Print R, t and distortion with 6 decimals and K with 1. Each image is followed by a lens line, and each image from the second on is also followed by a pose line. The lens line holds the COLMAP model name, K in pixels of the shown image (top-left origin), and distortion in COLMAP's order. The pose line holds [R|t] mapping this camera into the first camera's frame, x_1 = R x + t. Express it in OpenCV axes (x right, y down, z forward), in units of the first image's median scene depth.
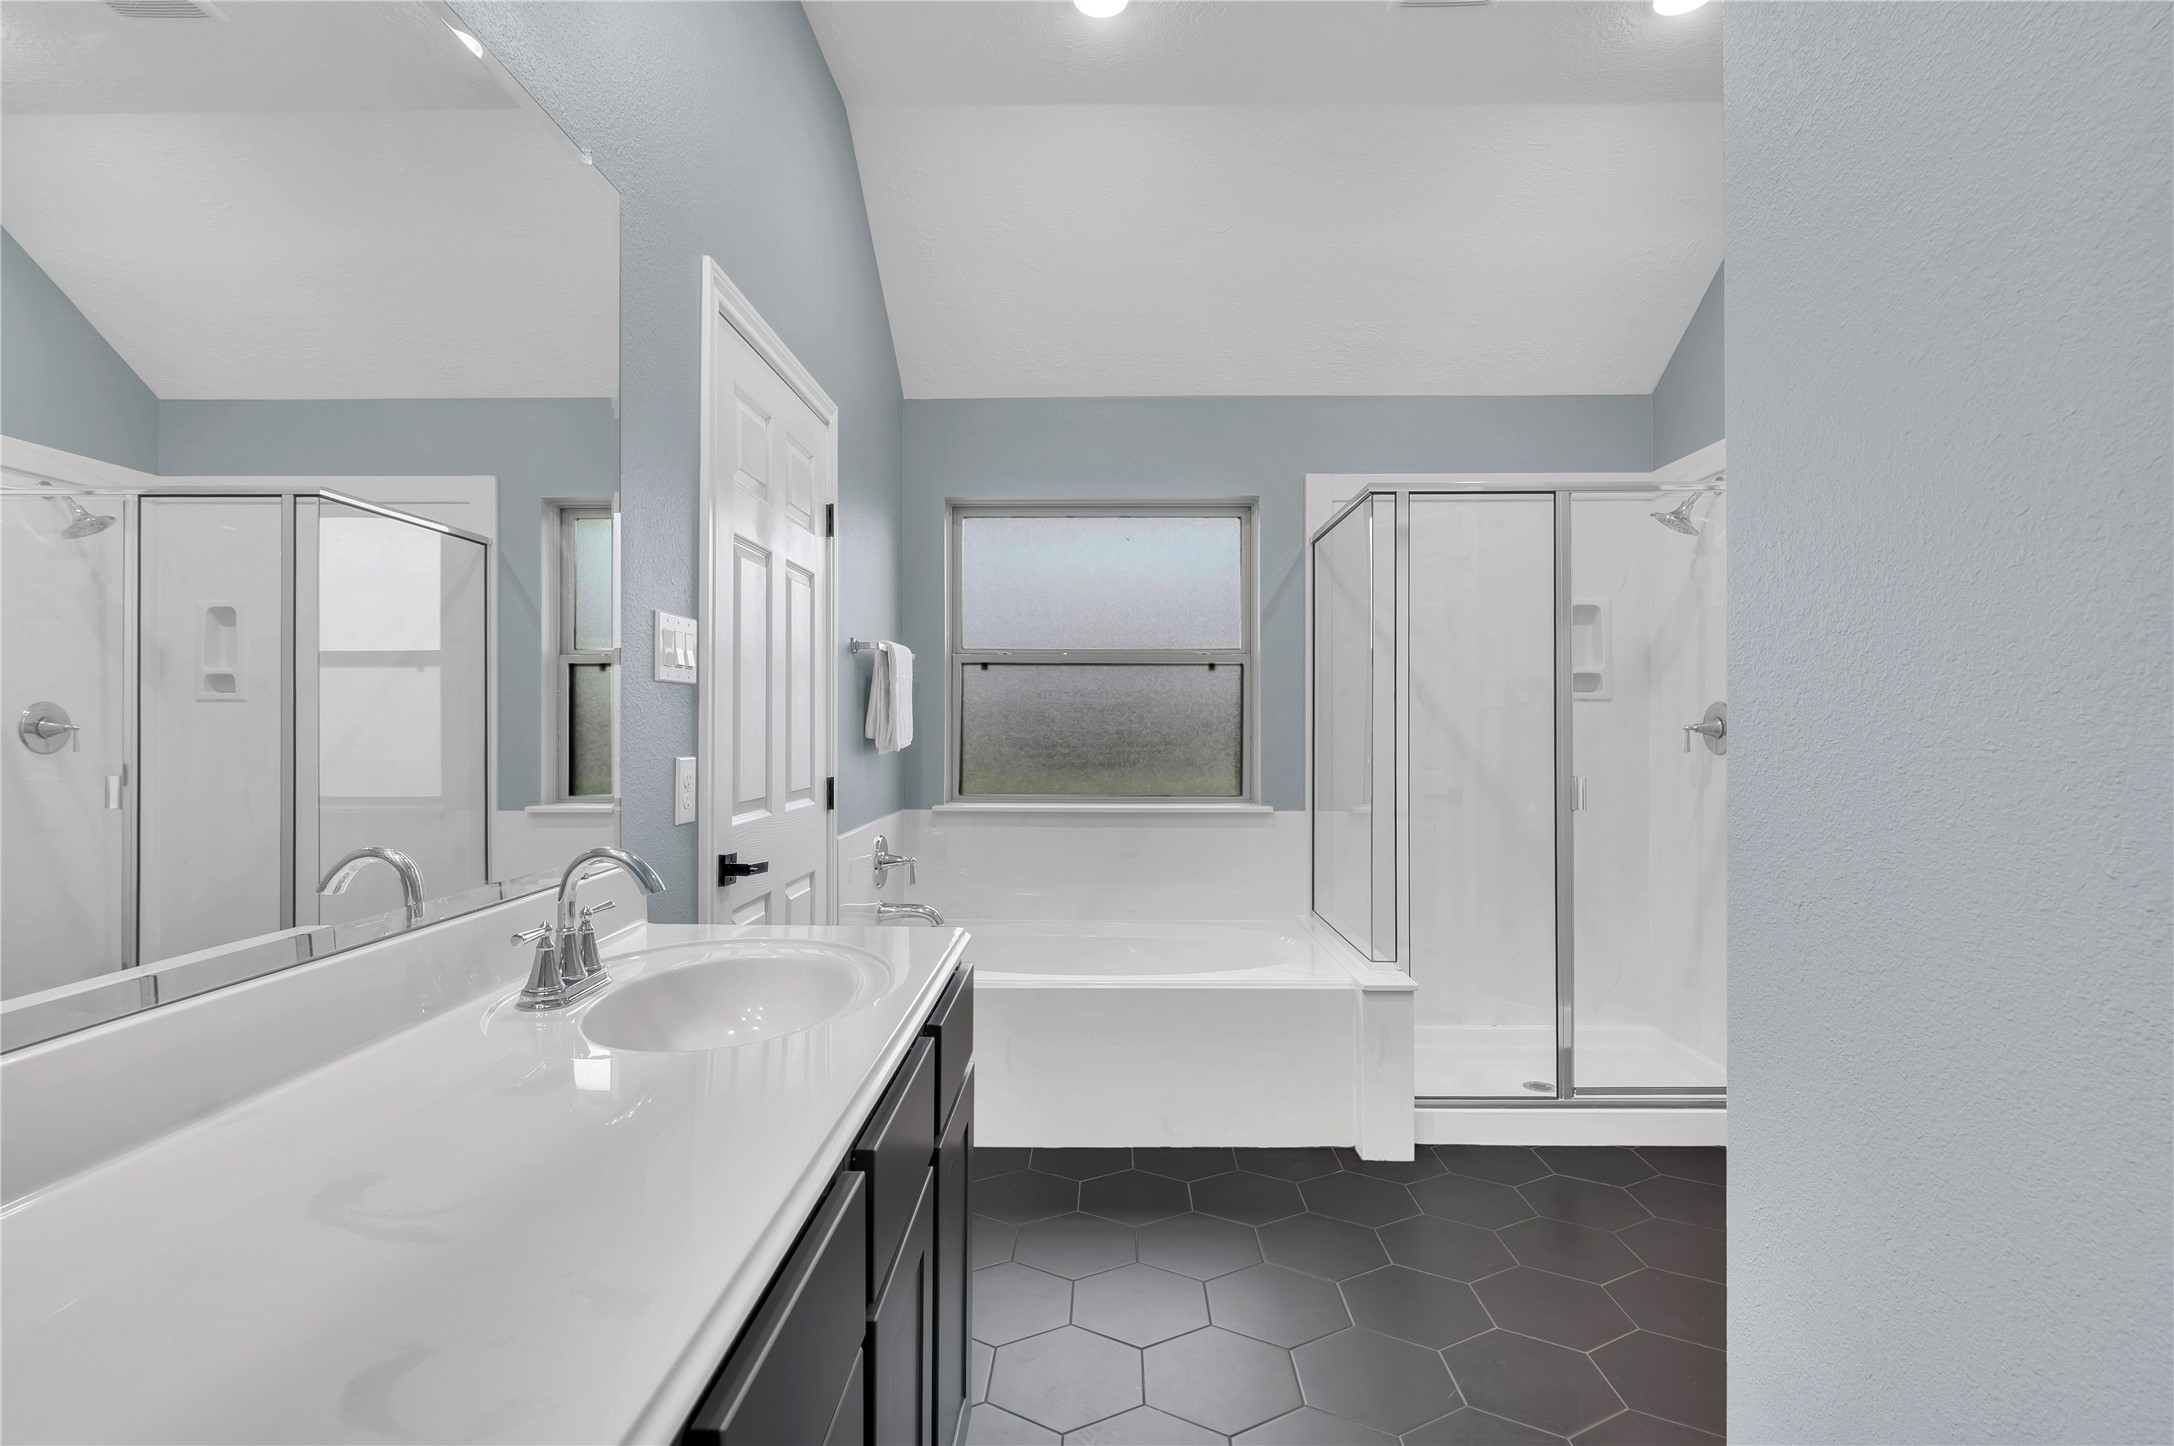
lens RADIAL K [[1170.5, 0, 1131.7], [0, 1170.5, 717.7], [0, 0, 1]] dist [-0.001005, -0.000015]
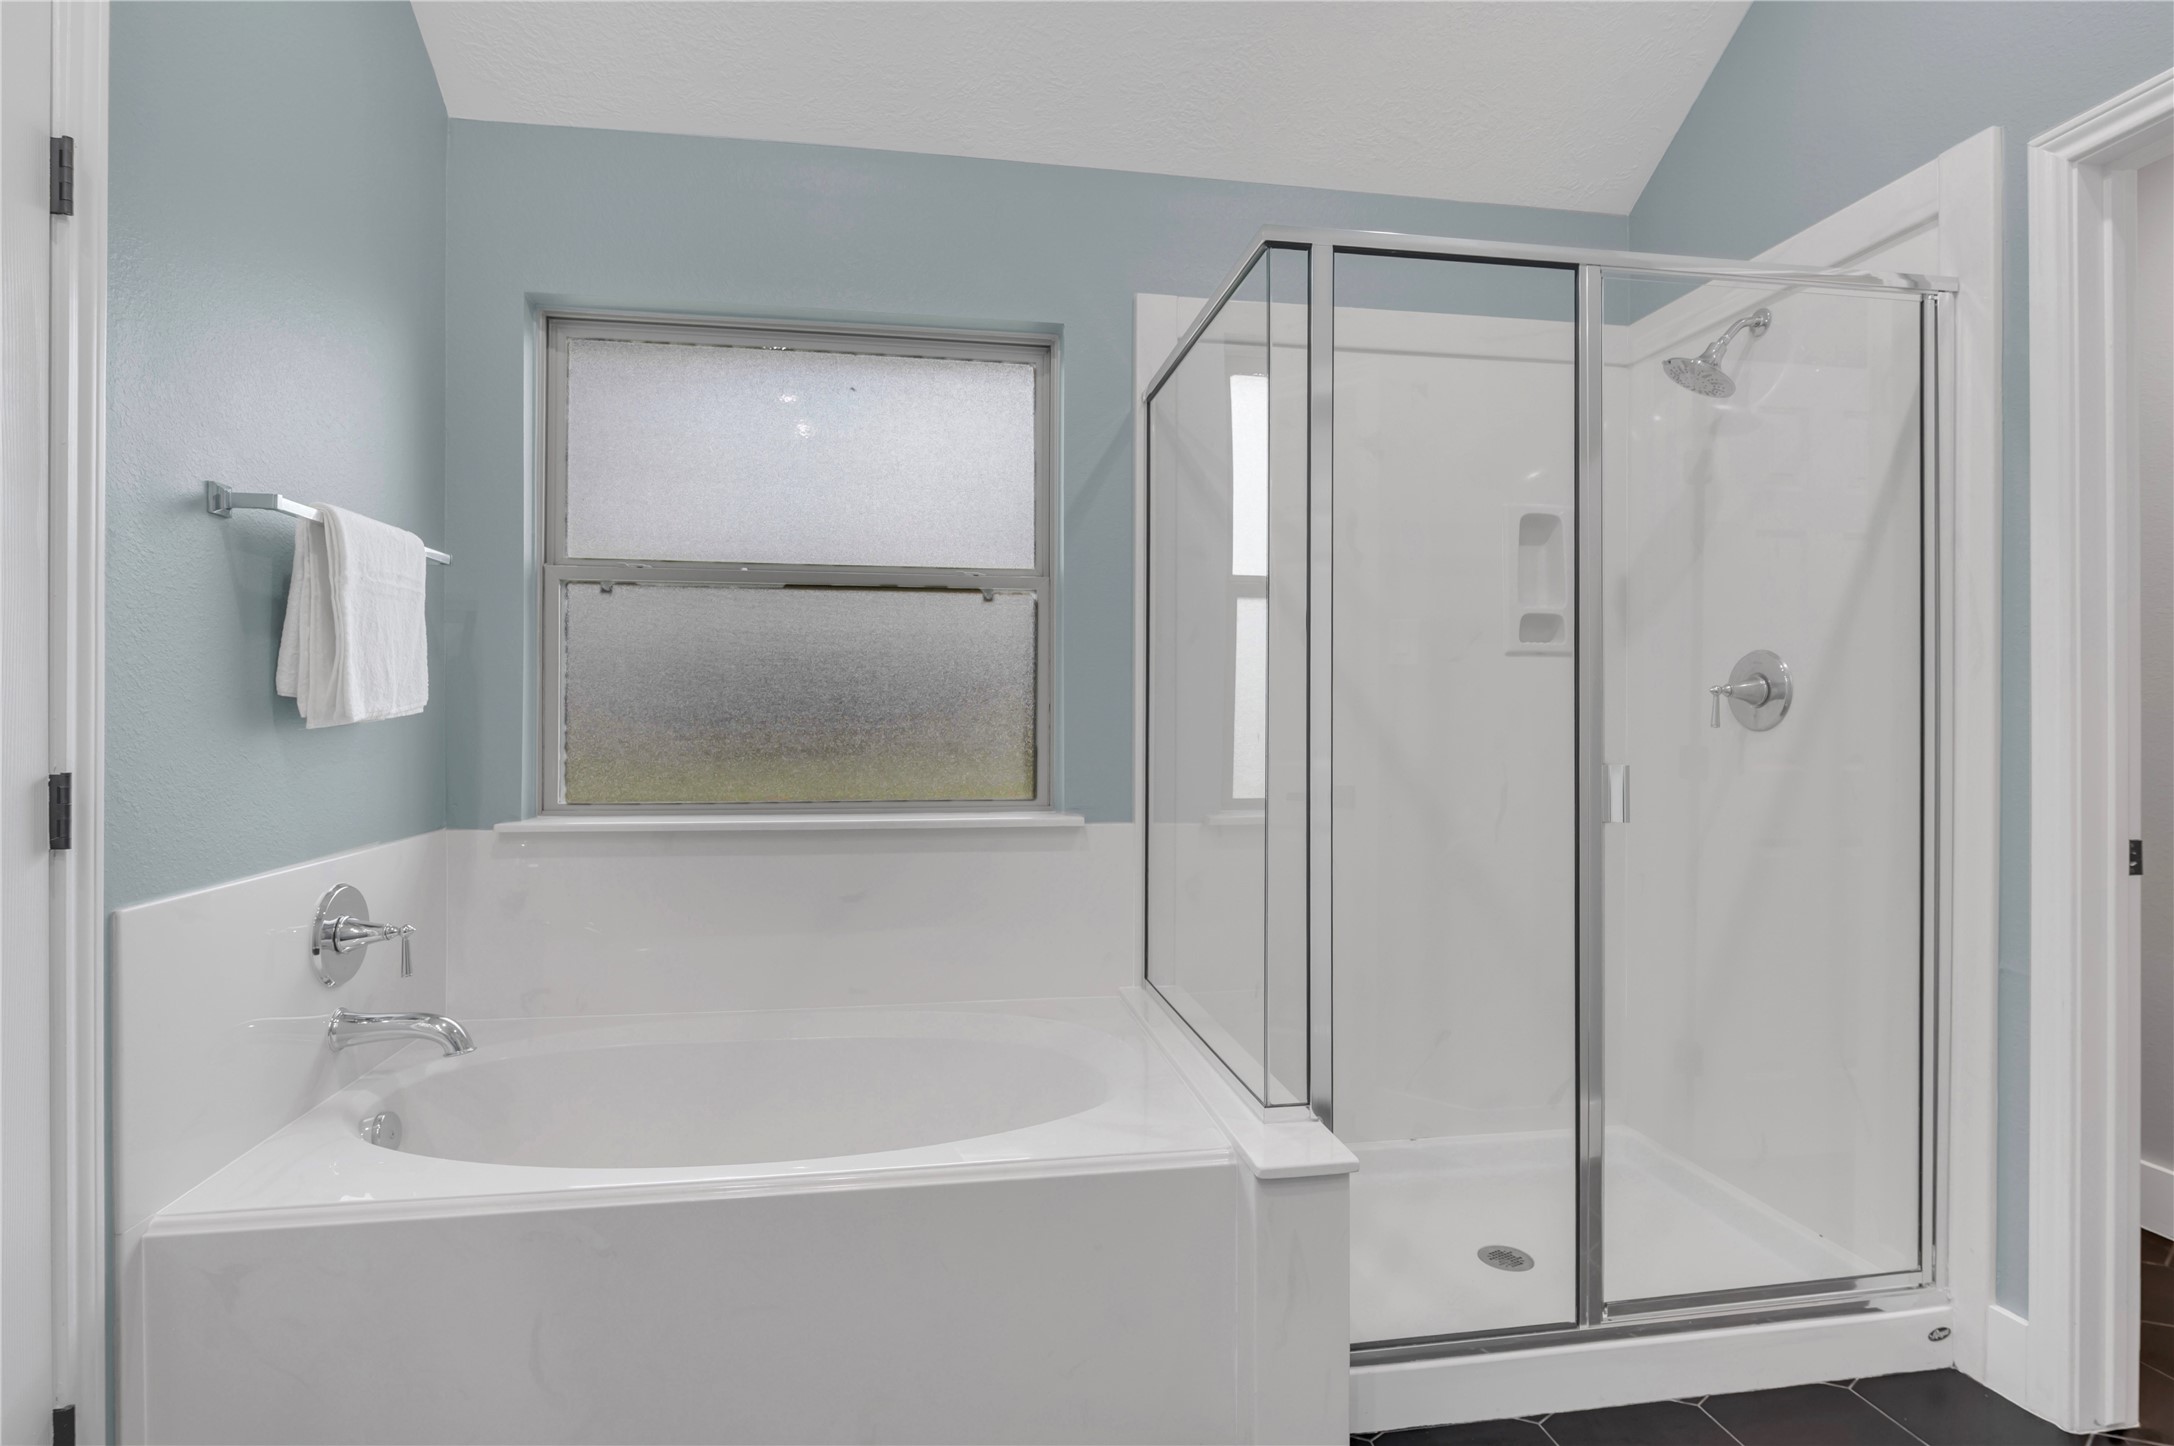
lens RADIAL K [[1170.5, 0, 1131.7], [0, 1170.5, 717.7], [0, 0, 1]] dist [-0.001005, -0.000015]
pose [[0.986573, 0.001017, 0.163318, 0.042935], [-0.001487, 0.999995, 0.002757, 0.020796], [-0.163314, -0.002963, 0.986570, 0.373192]]
